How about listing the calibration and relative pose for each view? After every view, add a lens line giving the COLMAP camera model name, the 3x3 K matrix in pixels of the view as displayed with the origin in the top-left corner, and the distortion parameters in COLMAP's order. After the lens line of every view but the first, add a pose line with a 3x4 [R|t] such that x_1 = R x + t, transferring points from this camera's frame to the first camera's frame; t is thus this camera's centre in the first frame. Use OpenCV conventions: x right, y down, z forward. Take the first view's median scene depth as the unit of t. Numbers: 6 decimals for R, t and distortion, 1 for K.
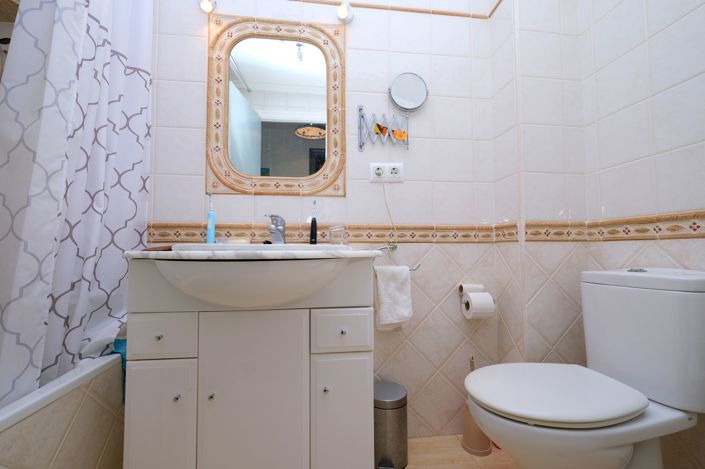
lens RADIAL K [[305.1, 0, 352.7], [0, 305.1, 232.4], [0, 0, 1]] dist [-0.001042, 0.000540]
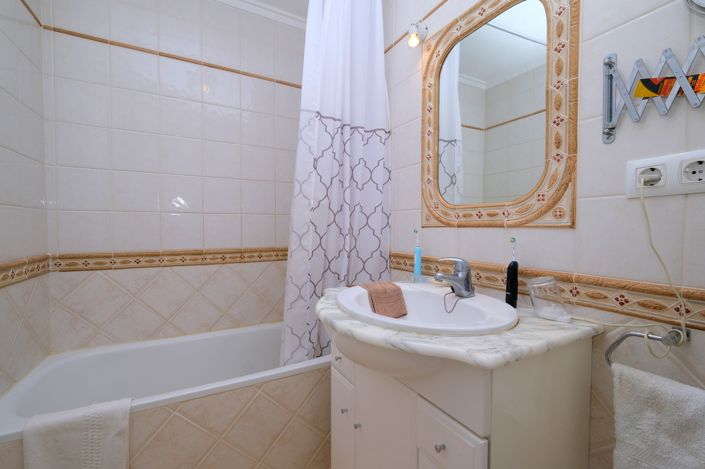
lens RADIAL K [[305.1, 0, 355.1], [0, 305.1, 233.4], [0, 0, 1]] dist [-0.001042, 0.000540]
pose [[0.380728, 0.025647, -0.924331, 0.377323], [0.047420, 0.997758, 0.047216, -0.159061], [0.923470, -0.061809, 0.378658, 0.383384]]
